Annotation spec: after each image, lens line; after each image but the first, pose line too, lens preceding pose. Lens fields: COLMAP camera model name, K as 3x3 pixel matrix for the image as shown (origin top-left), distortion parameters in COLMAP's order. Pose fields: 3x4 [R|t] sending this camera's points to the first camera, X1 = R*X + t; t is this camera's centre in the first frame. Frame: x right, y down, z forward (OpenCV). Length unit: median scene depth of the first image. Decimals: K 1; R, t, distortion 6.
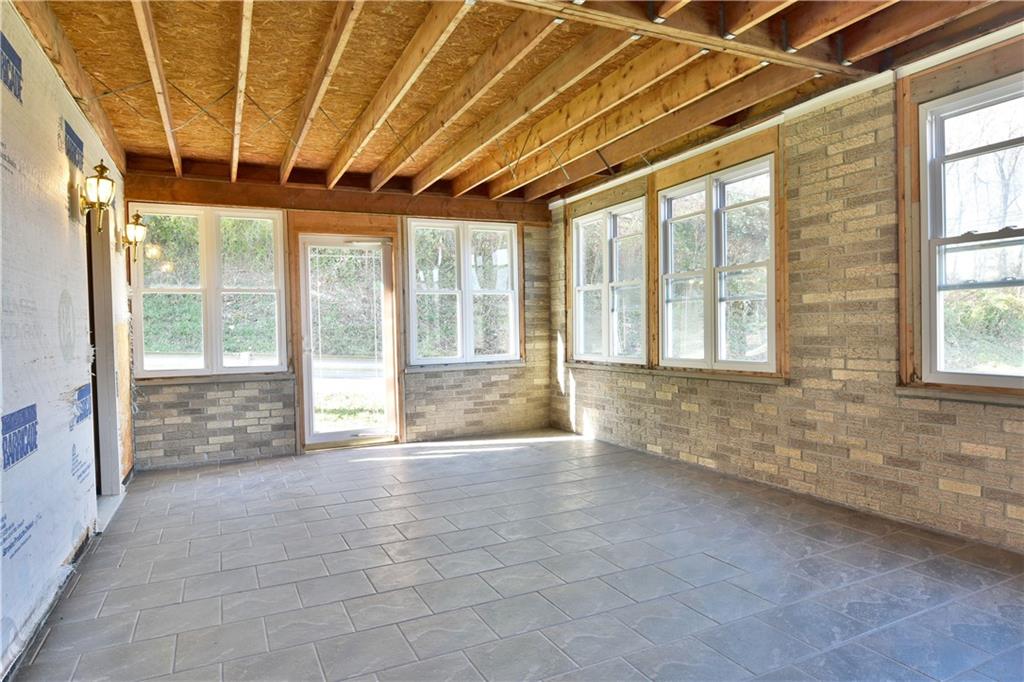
lens RADIAL K [[619.1, 0, 512.0], [0, 619.1, 340.1], [0, 0, 1]] dist [-0.007591, -0.003393]
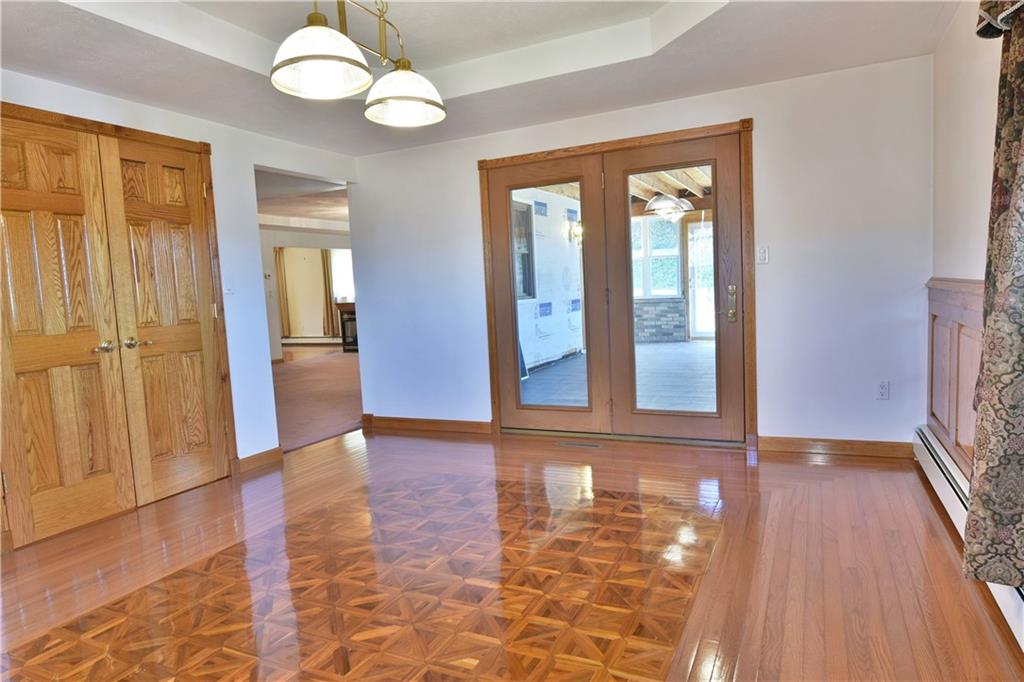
lens RADIAL K [[619.1, 0, 515.2], [0, 619.1, 341.0], [0, 0, 1]] dist [-0.007591, -0.003393]
pose [[0.632432, 0.059045, -0.772362, 0.817430], [0.022367, 0.995283, 0.094401, -0.008096], [0.774293, -0.076977, 0.628128, -0.625253]]
